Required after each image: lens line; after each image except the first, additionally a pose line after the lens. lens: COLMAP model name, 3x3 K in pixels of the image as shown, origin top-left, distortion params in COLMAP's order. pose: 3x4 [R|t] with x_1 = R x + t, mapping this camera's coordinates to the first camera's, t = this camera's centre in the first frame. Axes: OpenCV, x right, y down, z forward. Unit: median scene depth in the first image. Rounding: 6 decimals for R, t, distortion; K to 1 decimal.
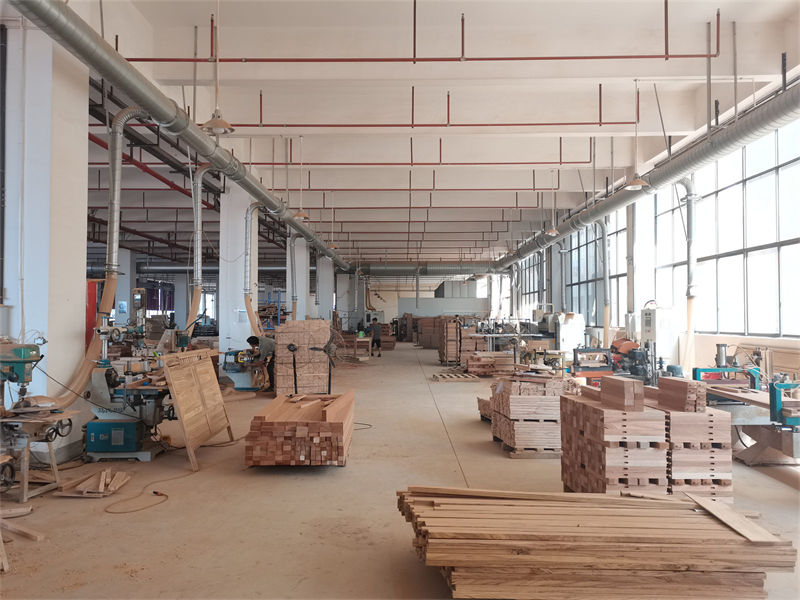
lens RADIAL K [[610.9, 0, 397.1], [0, 610.9, 299.7], [0, 0, 1]] dist [0.044244, -0.031875]
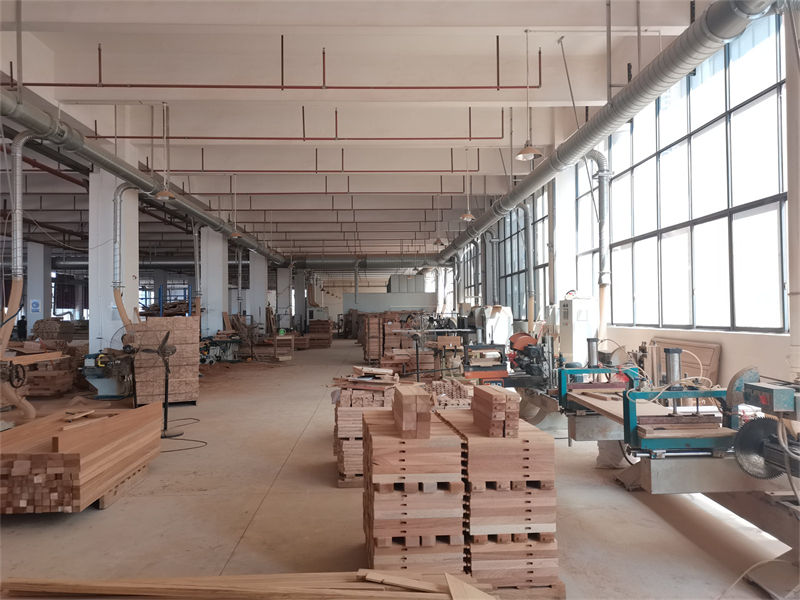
lens RADIAL K [[610.9, 0, 400.5], [0, 610.9, 298.8], [0, 0, 1]] dist [0.044244, -0.031875]
pose [[0.998504, -0.010136, 0.053724, 0.151180], [0.009934, 0.999943, 0.004024, 0.009754], [-0.053761, -0.003485, 0.998548, 0.143064]]
